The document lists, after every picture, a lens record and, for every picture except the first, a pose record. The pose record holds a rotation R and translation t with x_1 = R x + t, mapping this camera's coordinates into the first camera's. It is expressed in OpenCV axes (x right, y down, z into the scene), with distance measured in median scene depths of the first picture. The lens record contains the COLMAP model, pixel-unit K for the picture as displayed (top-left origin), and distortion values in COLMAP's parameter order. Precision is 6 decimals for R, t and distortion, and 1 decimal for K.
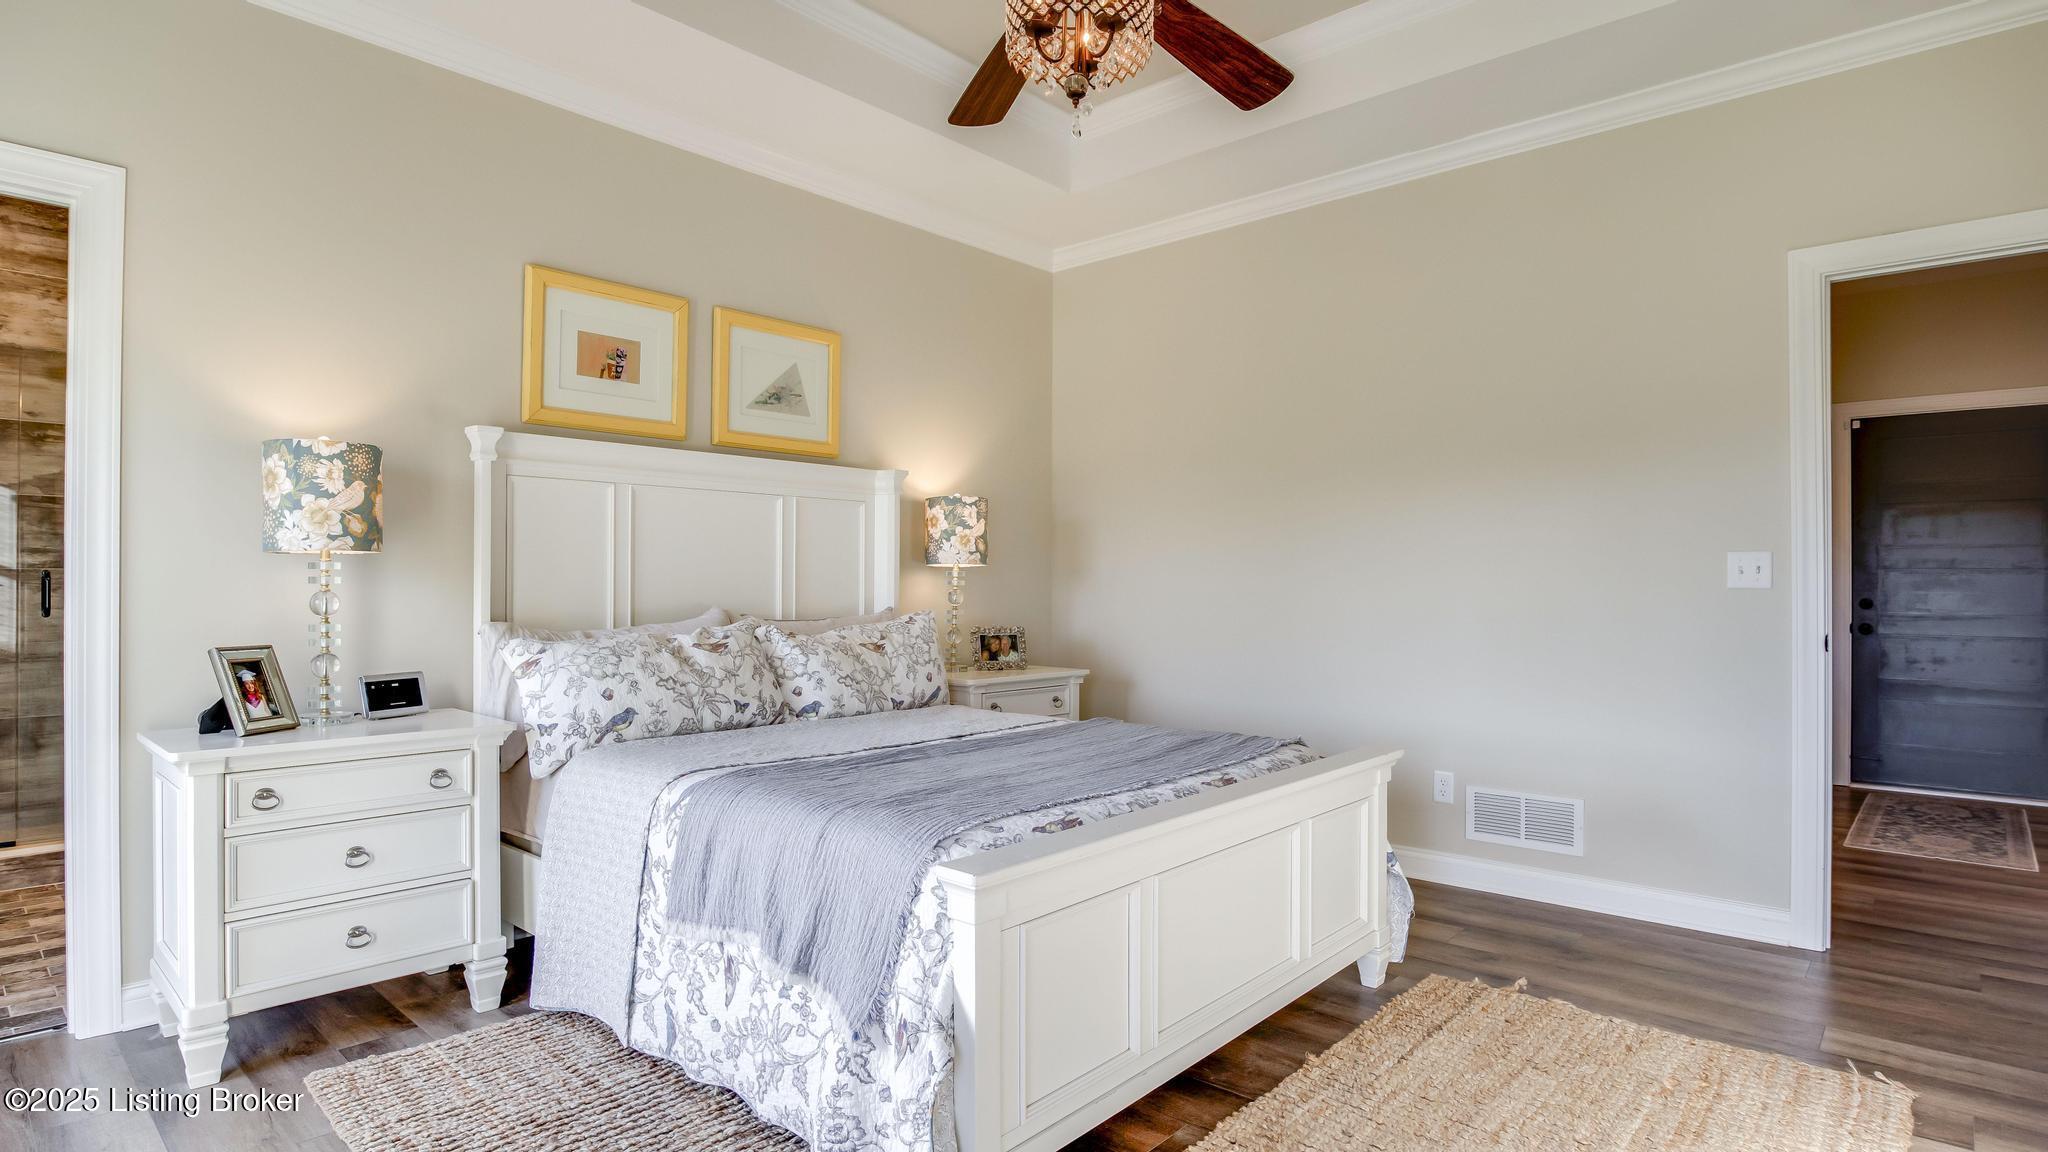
lens RADIAL K [[1004.6, 0, 1076.2], [0, 1004.6, 633.1], [0, 0, 1]] dist [-0.000589, -0.000060]
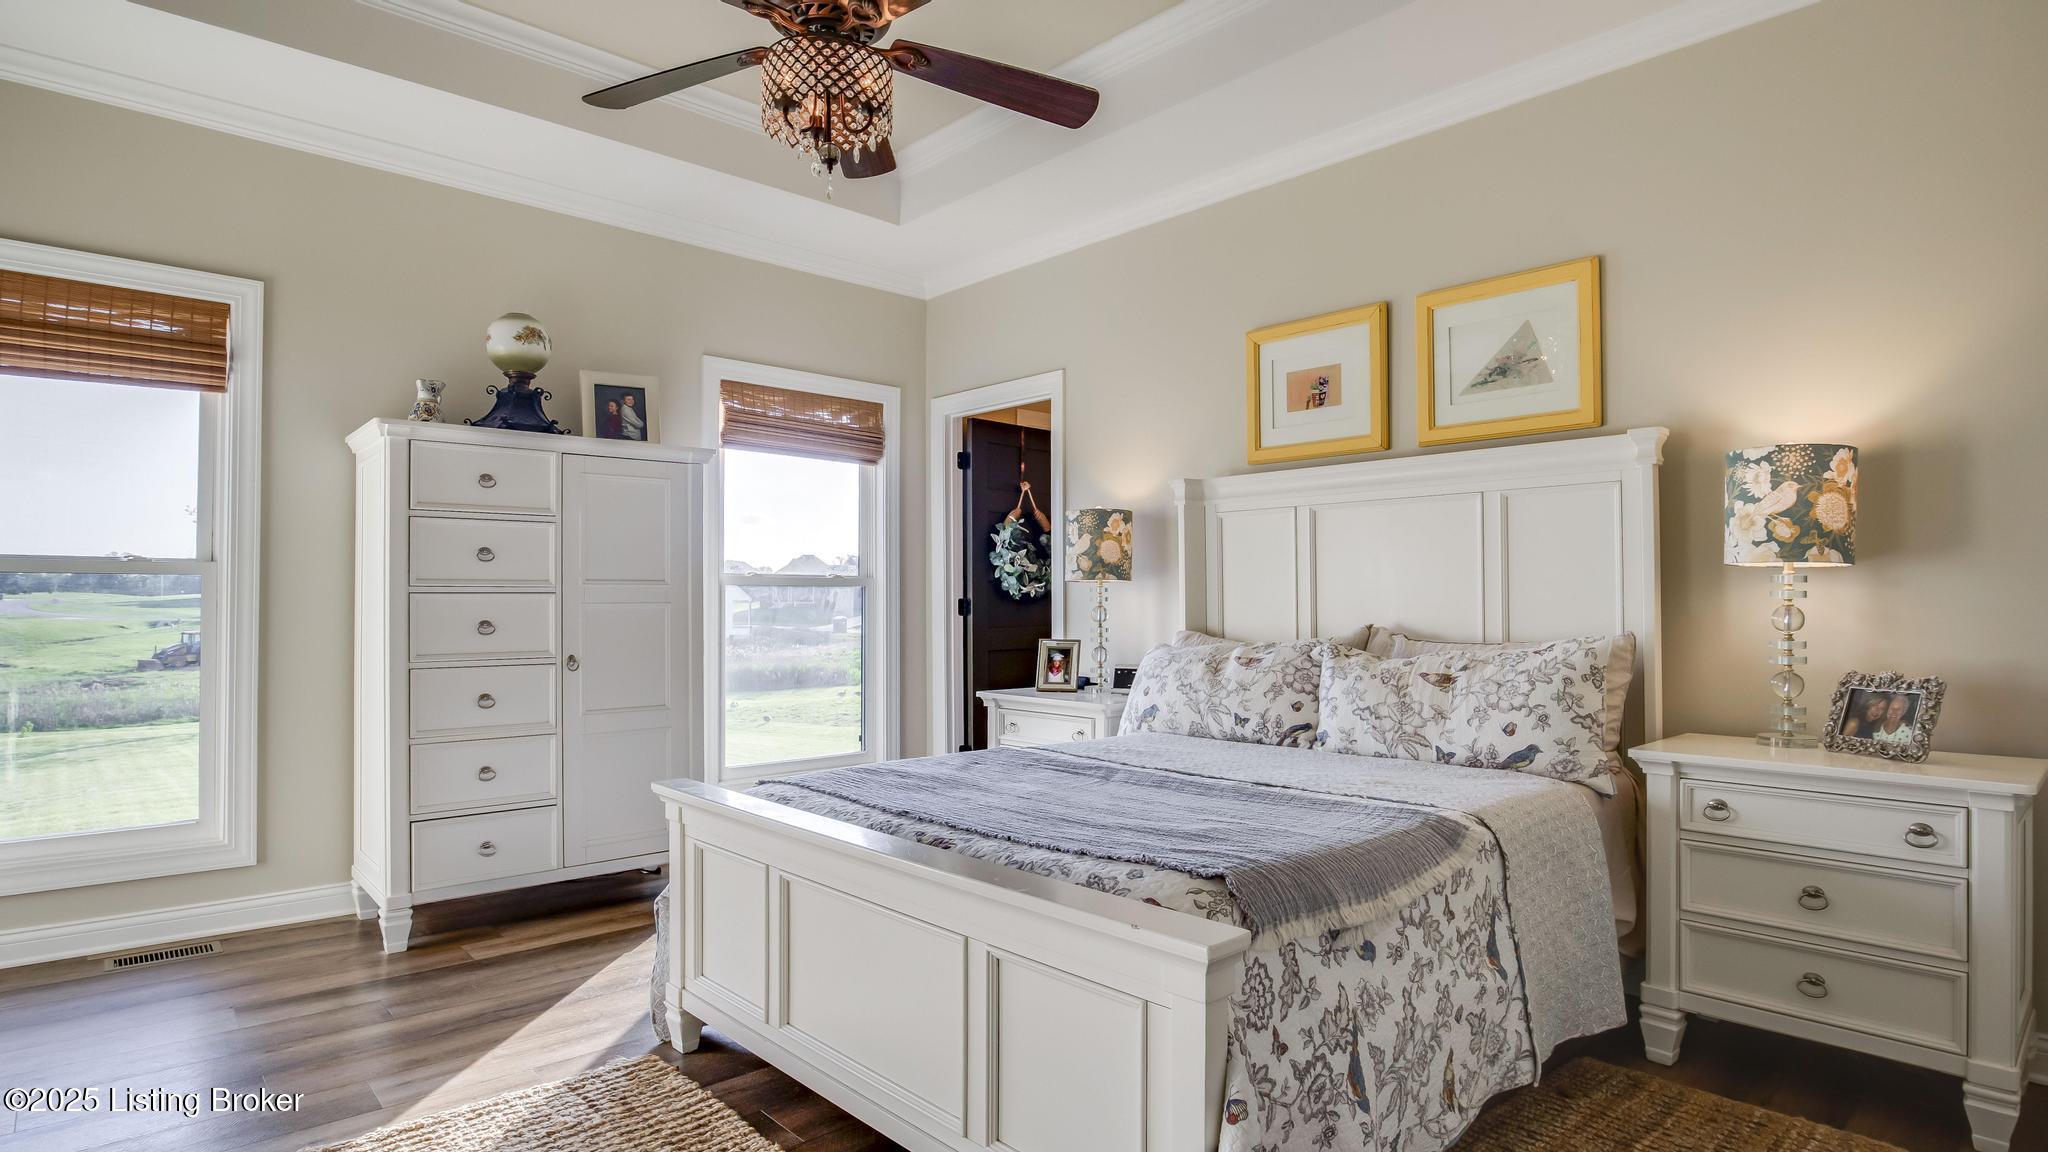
lens RADIAL K [[1144.5, 0, 1024.0], [0, 1144.5, 576.0], [0, 0, 1]] dist [0.000988, 0.000271]
pose [[-0.103661, -0.019112, -0.994429, 0.727990], [-0.038916, 0.999128, -0.015146, -0.040478], [0.993851, 0.037129, -0.104314, 0.773202]]
